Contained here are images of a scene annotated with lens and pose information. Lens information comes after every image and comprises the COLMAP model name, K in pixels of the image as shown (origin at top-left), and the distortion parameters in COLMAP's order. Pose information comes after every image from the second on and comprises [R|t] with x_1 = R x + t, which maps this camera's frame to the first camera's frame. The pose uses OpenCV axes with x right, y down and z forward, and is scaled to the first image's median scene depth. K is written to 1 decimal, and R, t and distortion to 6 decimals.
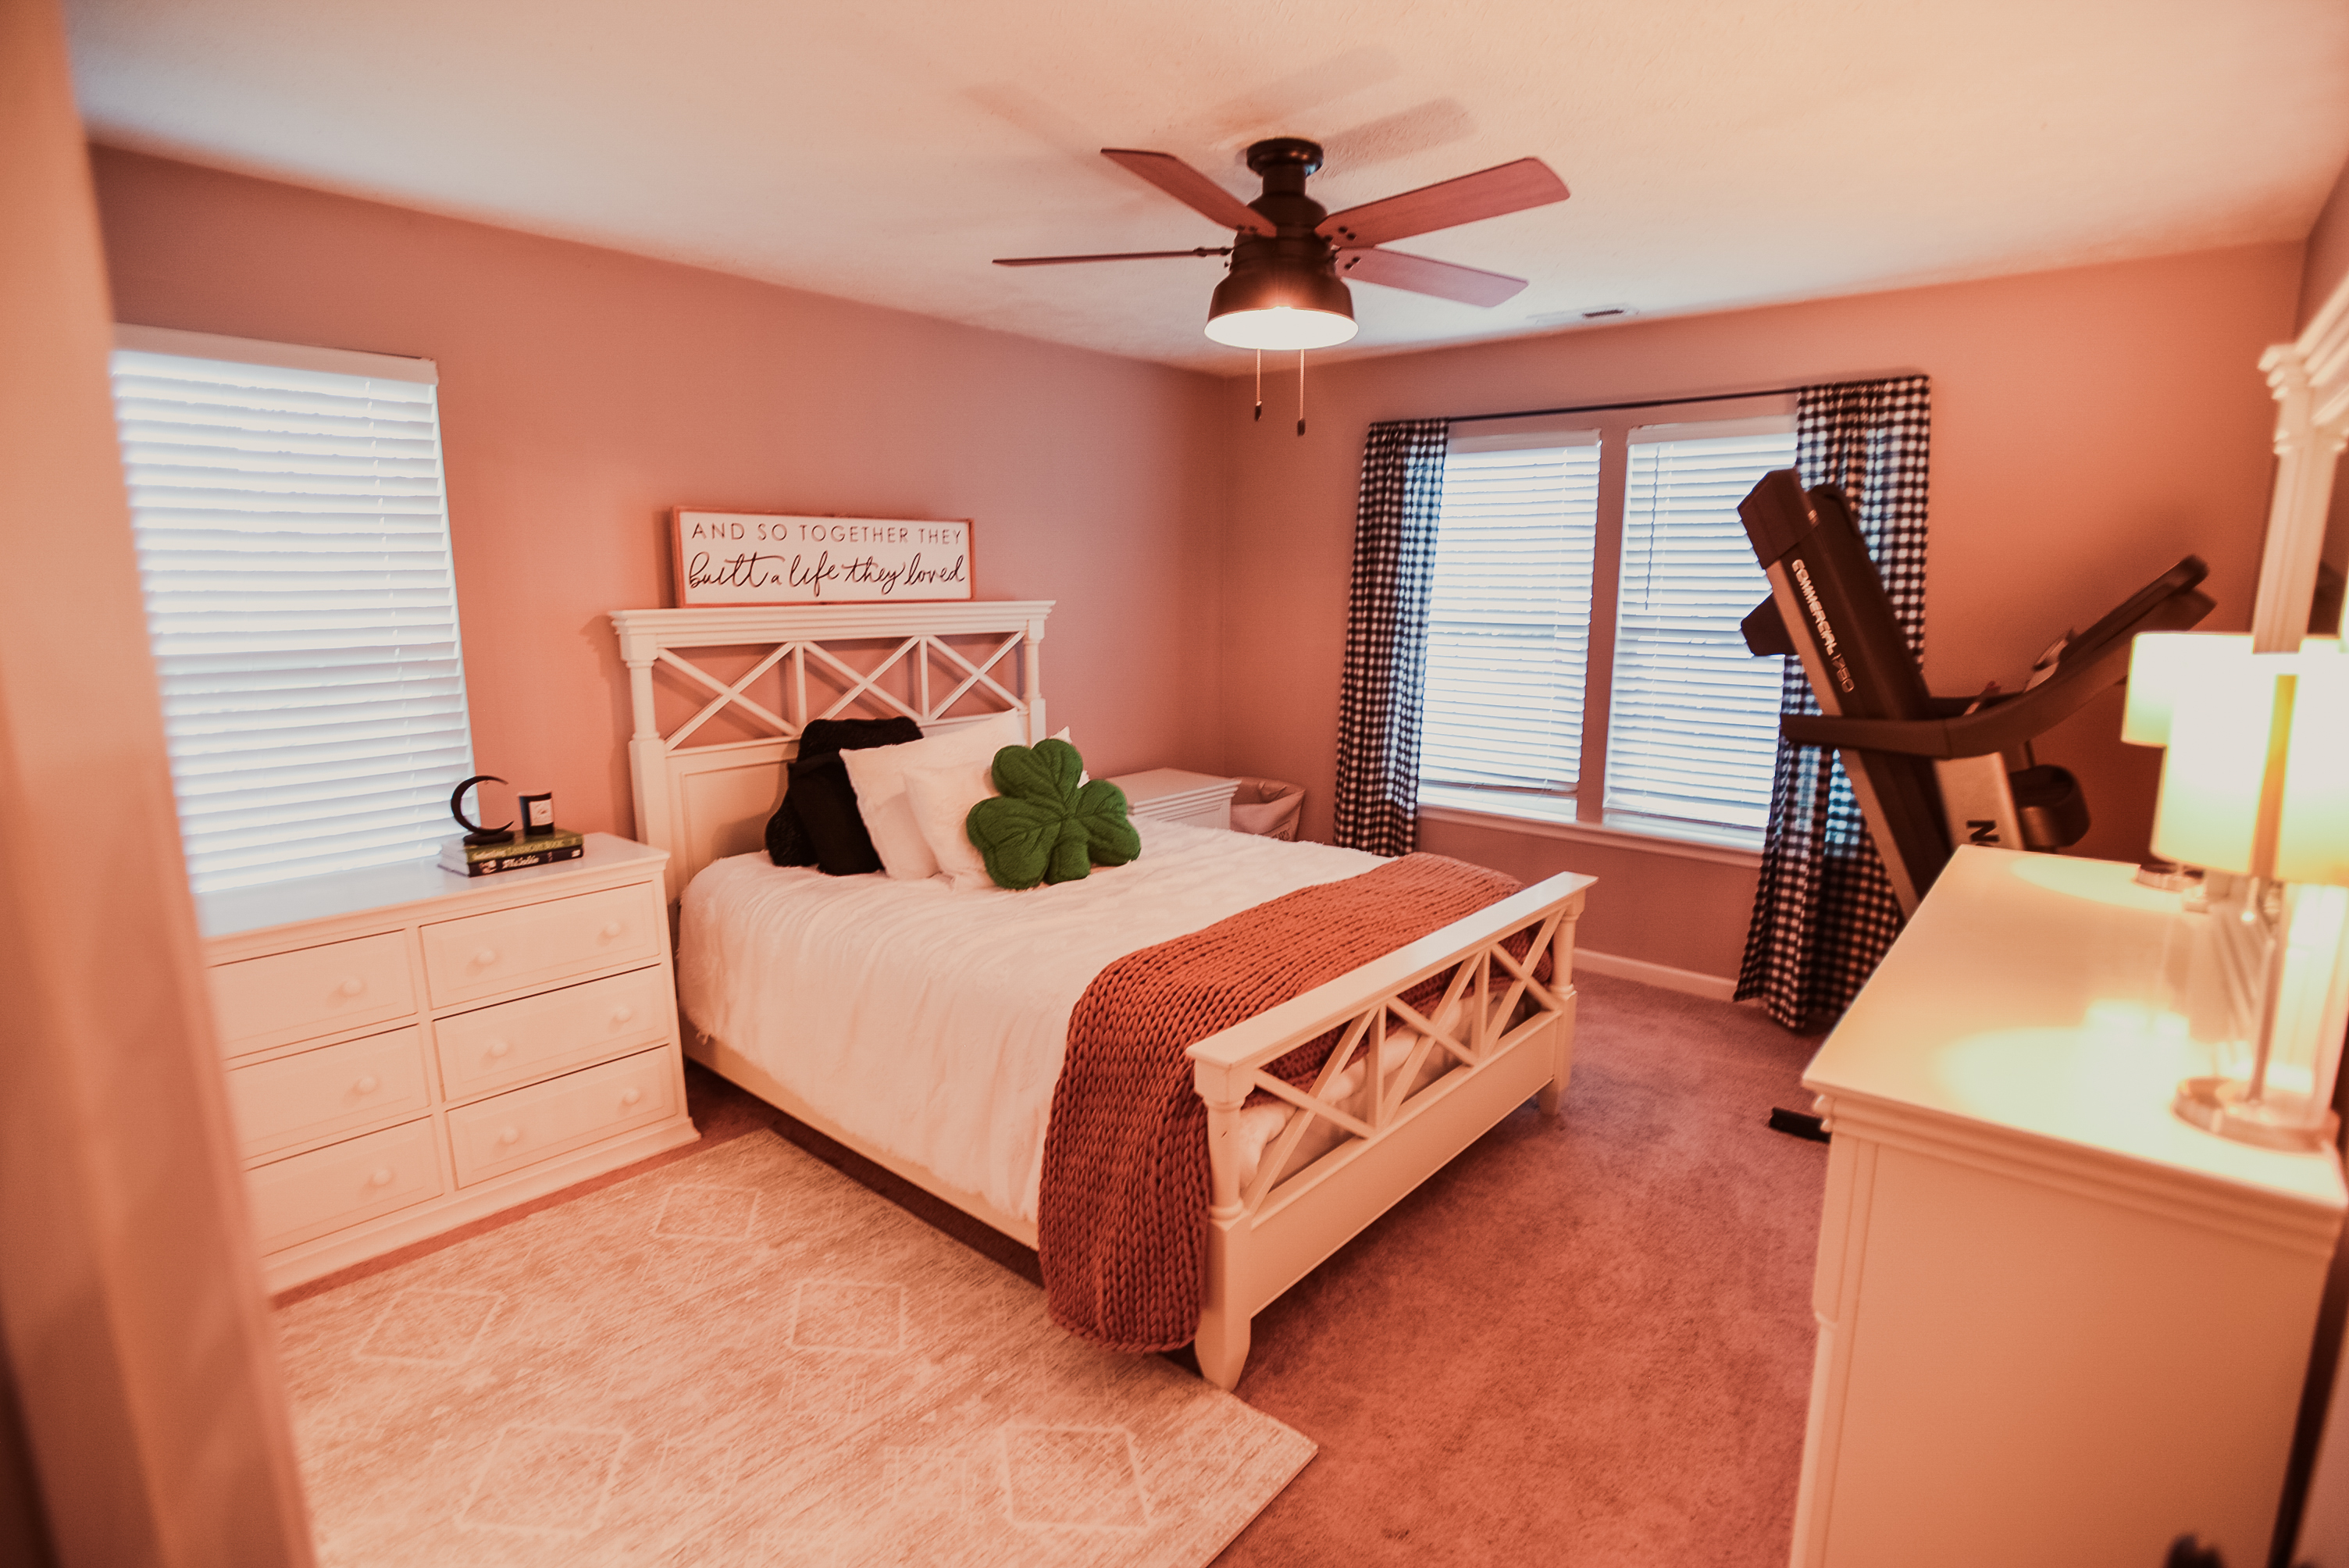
lens RADIAL K [[1135.5, 0, 1176.2], [0, 1135.5, 785.9], [0, 0, 1]] dist [0.001457, 0.000106]
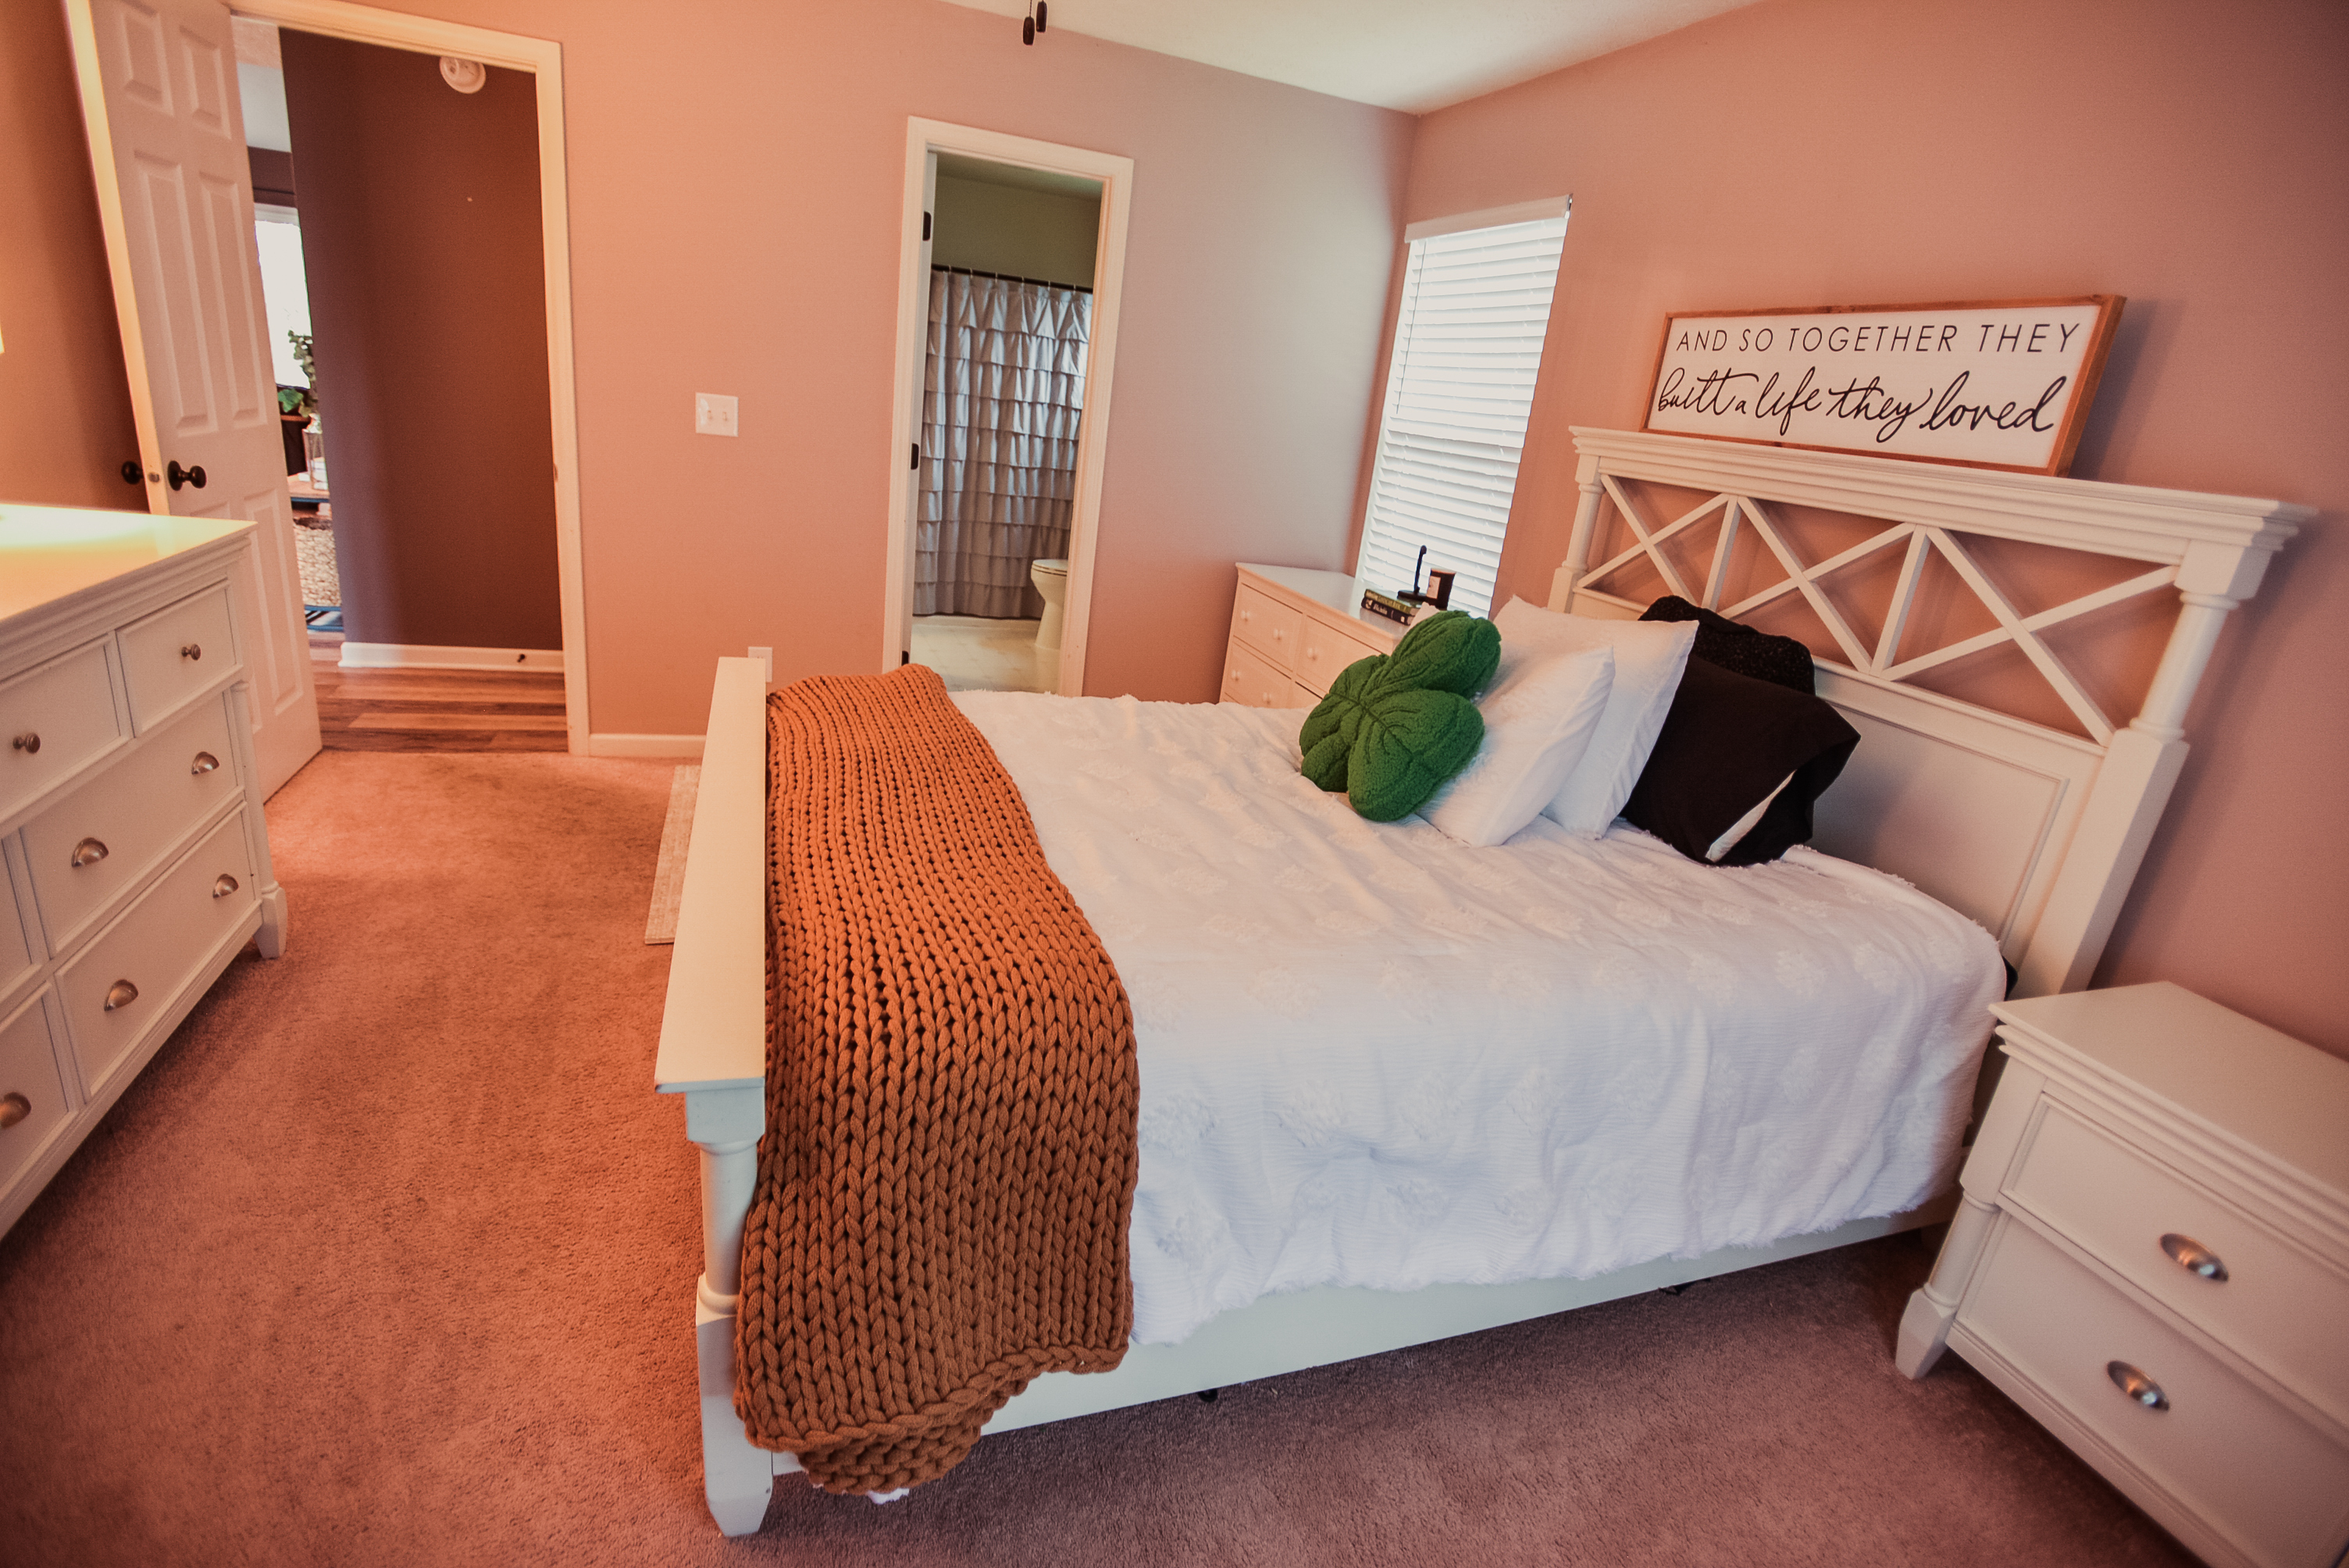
lens RADIAL K [[1135.5, 0, 1173.5], [0, 1135.5, 785.0], [0, 0, 1]] dist [0.001457, 0.000106]
pose [[-0.503943, 0.231053, -0.832259, 0.482114], [-0.266197, 0.875108, 0.404135, -0.157584], [0.821694, 0.425206, -0.379499, 1.024145]]
